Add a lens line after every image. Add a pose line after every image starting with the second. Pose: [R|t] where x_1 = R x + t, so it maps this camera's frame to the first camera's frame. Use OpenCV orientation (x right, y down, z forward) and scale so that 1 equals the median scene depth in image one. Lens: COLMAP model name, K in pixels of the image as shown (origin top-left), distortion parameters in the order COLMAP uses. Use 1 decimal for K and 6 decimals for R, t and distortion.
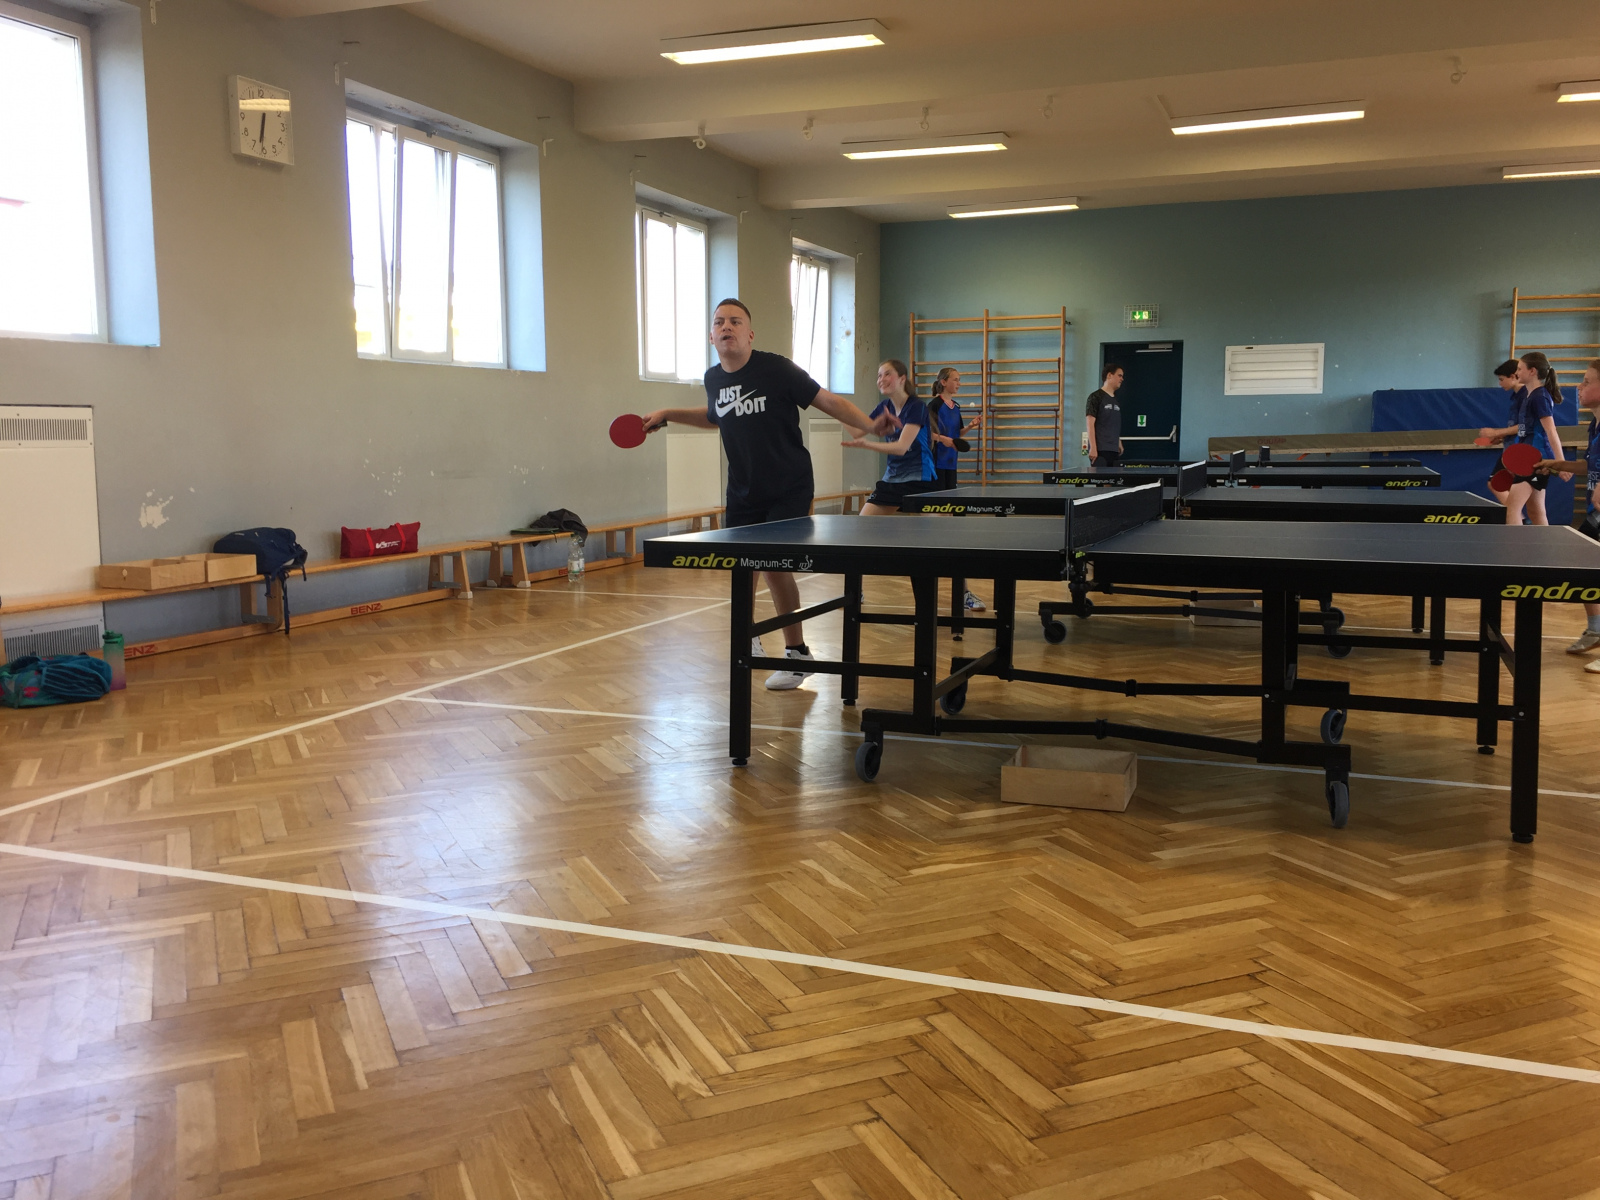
lens RADIAL K [[1375.5, 0, 799.9], [0, 1375.5, 588.1], [0, 0, 1]] dist [0.083481, -0.110411]
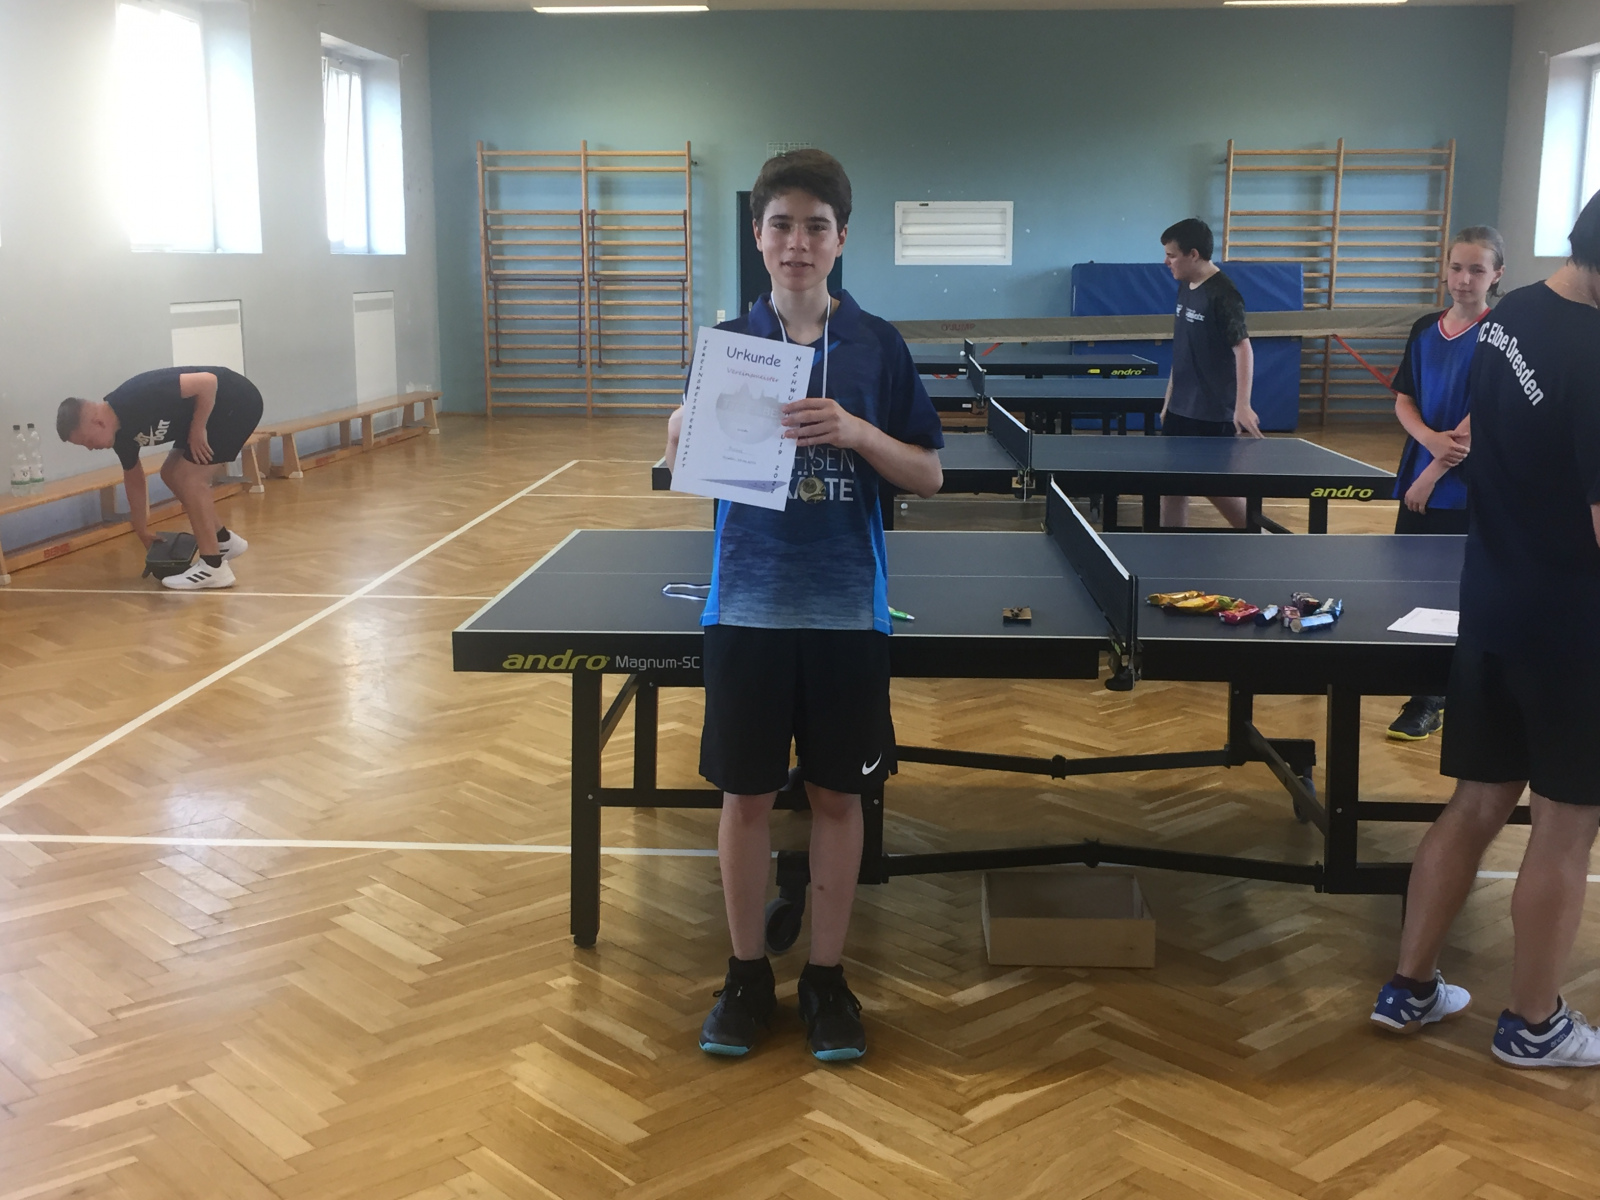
lens RADIAL K [[1820.3, 0, 798.6], [0, 1820.3, 592.5], [0, 0, 1]] dist [0.055858, 0.000000]
pose [[0.954242, -0.045913, 0.295490, -0.061480], [0.026555, 0.997249, 0.069198, -0.030262], [-0.297854, -0.058185, 0.952837, 0.031612]]
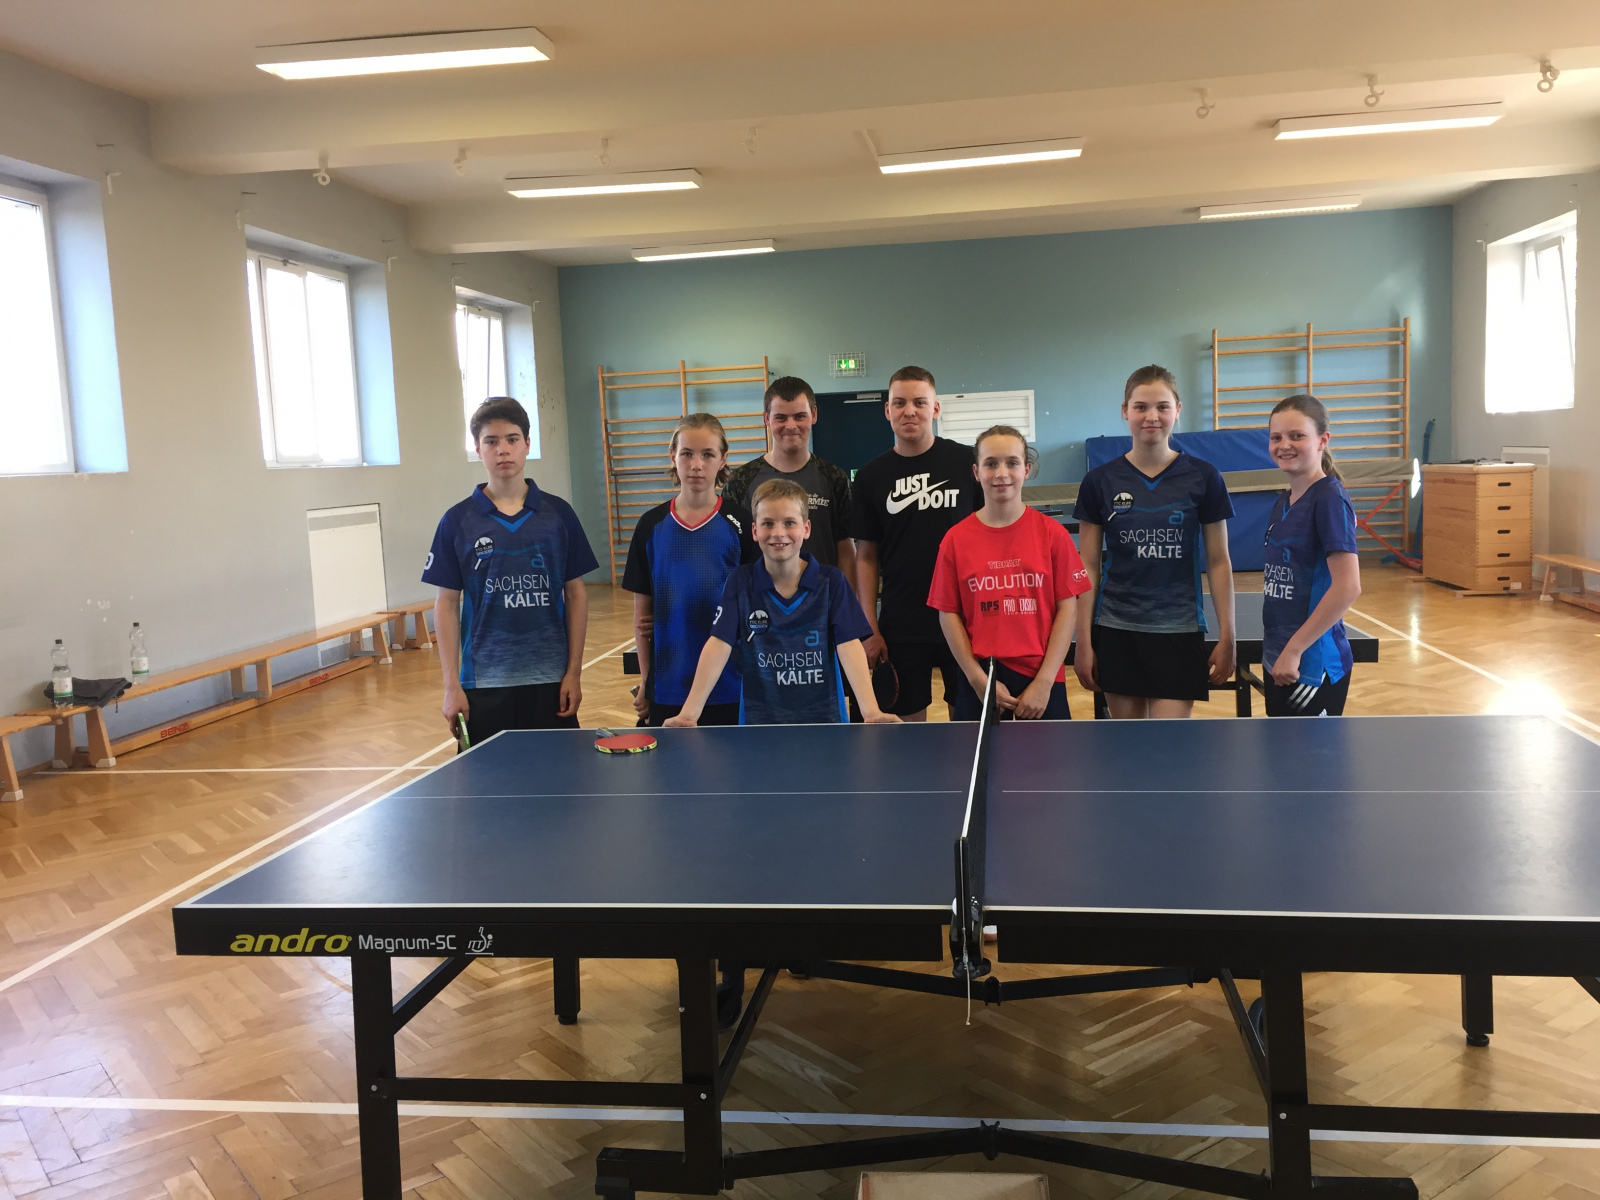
lens RADIAL K [[1375.5, 0, 806.6], [0, 1375.5, 586.1], [0, 0, 1]] dist [0.083481, -0.110411]
pose [[0.973189, -0.062653, 0.221310, 0.004708], [0.067746, 0.997582, -0.015489, -0.038588], [-0.219805, 0.030067, 0.975080, 0.114510]]
